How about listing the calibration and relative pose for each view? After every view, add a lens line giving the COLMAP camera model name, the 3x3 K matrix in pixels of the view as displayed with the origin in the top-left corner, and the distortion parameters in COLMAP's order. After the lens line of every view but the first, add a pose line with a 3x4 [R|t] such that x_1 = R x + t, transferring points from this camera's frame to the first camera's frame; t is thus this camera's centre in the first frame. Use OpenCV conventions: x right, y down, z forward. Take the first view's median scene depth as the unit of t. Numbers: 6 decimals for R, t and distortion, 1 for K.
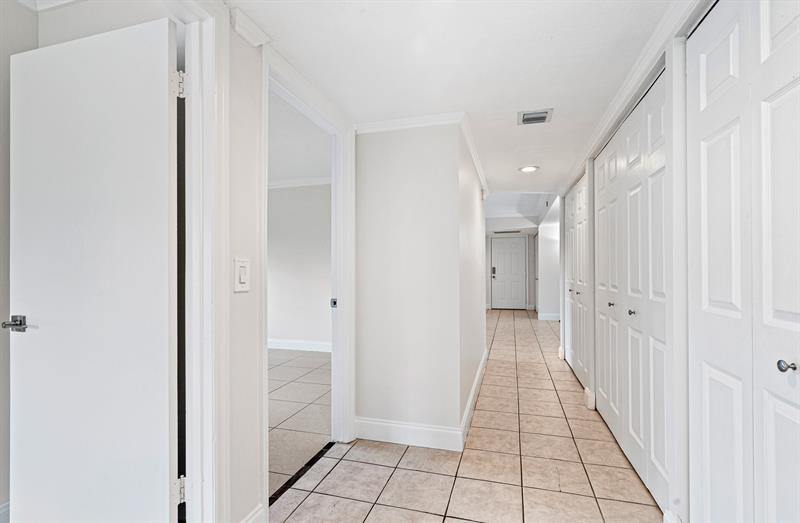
lens RADIAL K [[368.3, 0, 397.5], [0, 368.3, 265.7], [0, 0, 1]] dist [-0.012528, -0.001503]
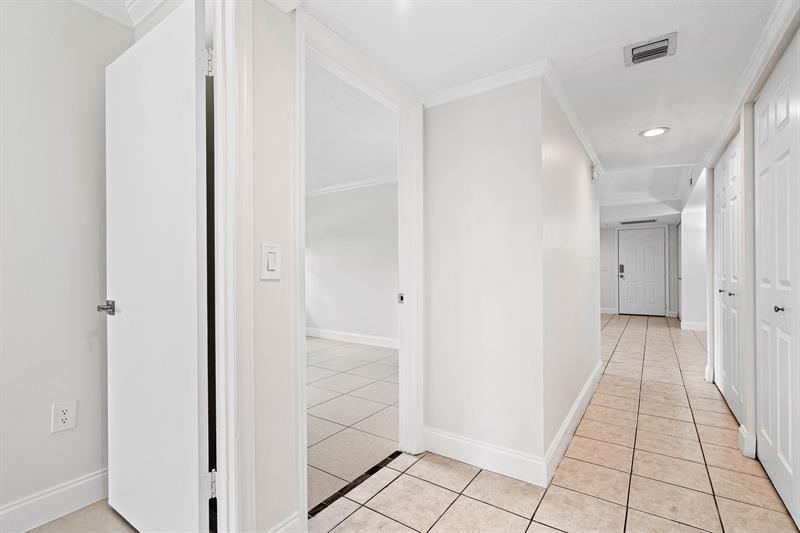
lens RADIAL K [[371.9, 0, 403.2], [0, 371.9, 267.1], [0, 0, 1]] dist [-0.006501, -0.000676]
pose [[0.955846, 0.000447, -0.293867, 0.110001], [0.000276, 0.999997, 0.002418, 0.024038], [0.293867, -0.002392, 0.955843, 0.134461]]
